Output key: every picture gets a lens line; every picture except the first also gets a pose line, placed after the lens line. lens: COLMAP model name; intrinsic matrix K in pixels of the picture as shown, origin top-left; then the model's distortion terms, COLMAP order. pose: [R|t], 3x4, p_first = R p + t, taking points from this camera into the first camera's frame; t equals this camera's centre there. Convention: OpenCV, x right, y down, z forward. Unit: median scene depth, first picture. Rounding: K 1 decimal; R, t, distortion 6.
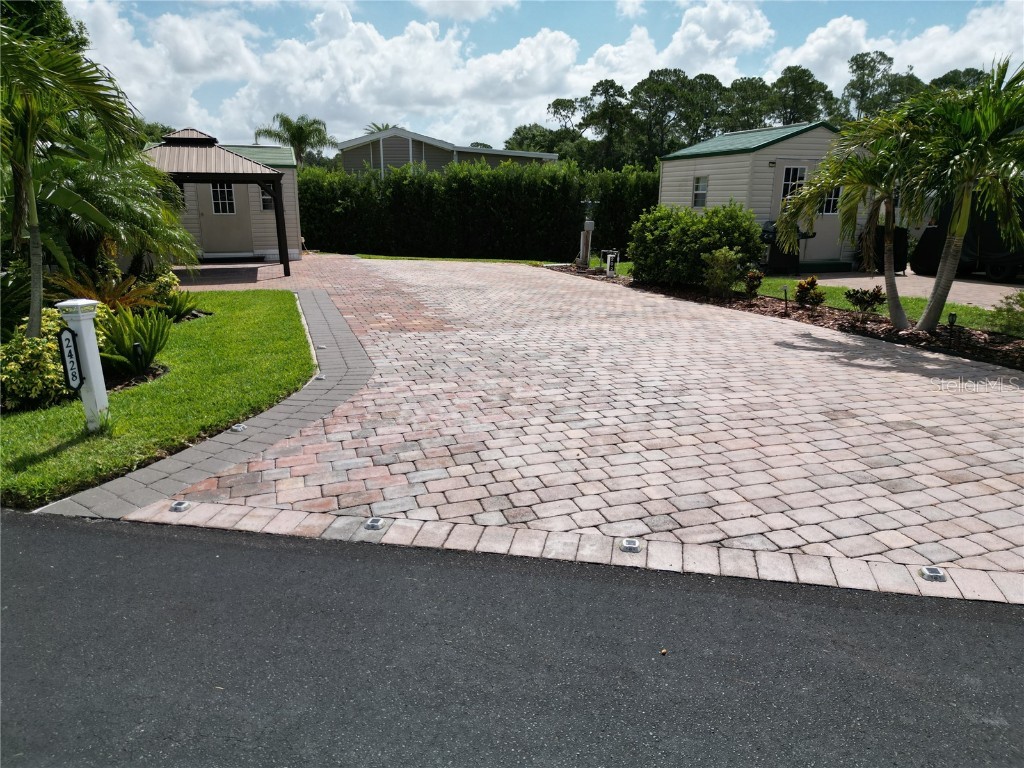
lens RADIAL K [[717.7, 0, 509.2], [0, 717.7, 386.4], [0, 0, 1]] dist [0.048793, -0.042916]
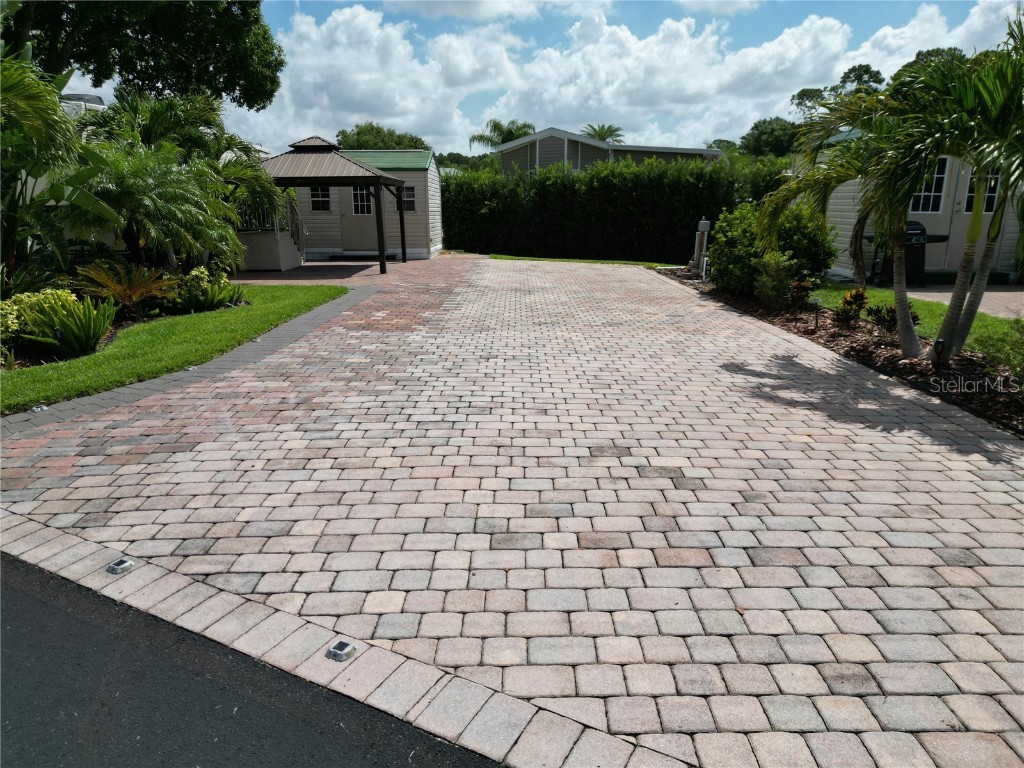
lens RADIAL K [[718.9, 0, 512.0], [0, 718.9, 384.0], [0, 0, 1]] dist [0.049662, -0.044826]
pose [[0.949592, 0.070582, -0.305441, 0.503447], [-0.071896, 0.997388, 0.006959, -0.031036], [0.305134, 0.015352, 0.952186, 0.139630]]
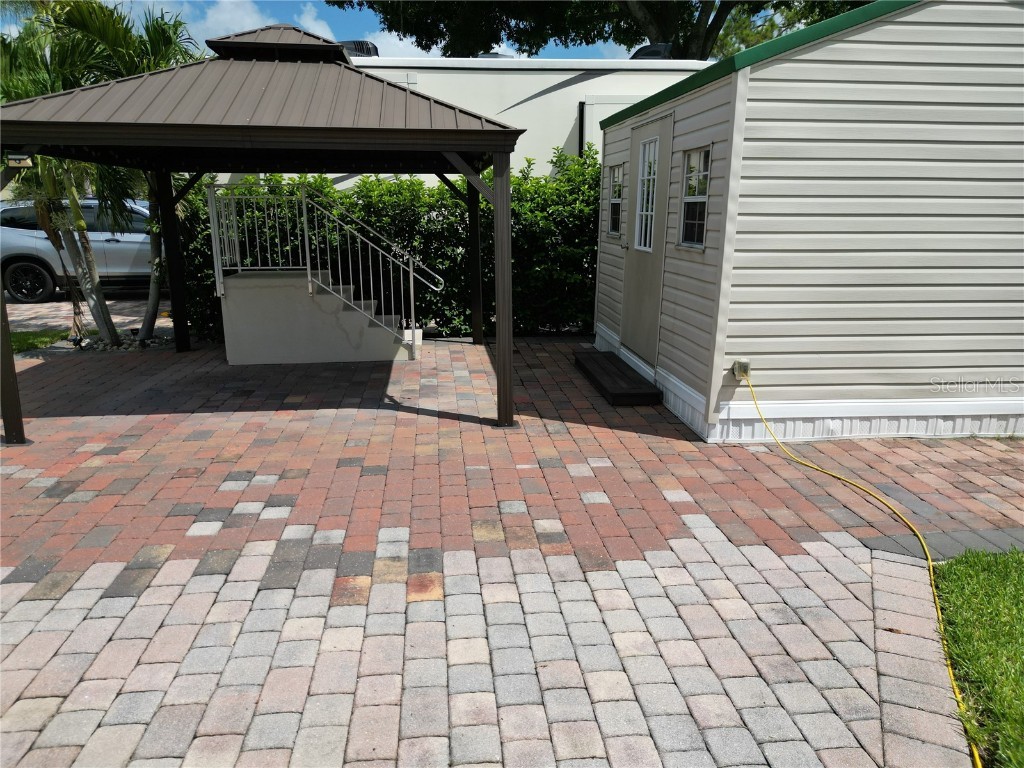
lens RADIAL K [[717.7, 0, 509.2], [0, 717.7, 386.4], [0, 0, 1]] dist [0.048793, -0.042916]
pose [[-0.207429, 0.238865, -0.948639, -0.116211], [-0.240701, 0.927456, 0.286163, -0.795406], [0.948175, 0.287697, -0.134886, 3.067062]]
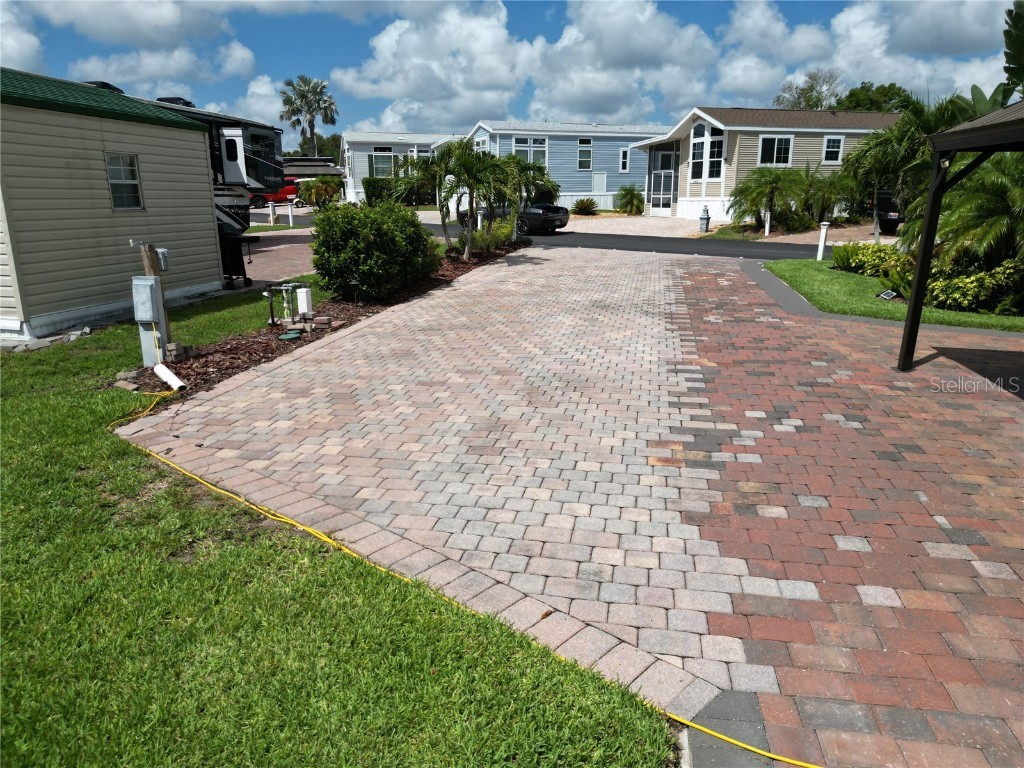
lens RADIAL K [[717.7, 0, 509.2], [0, 717.7, 386.4], [0, 0, 1]] dist [0.048793, -0.042916]
pose [[-0.874636, -0.127823, 0.467625, -0.749095], [0.120254, 0.877256, 0.464715, -0.938166], [-0.469628, 0.462690, -0.751909, 3.582528]]
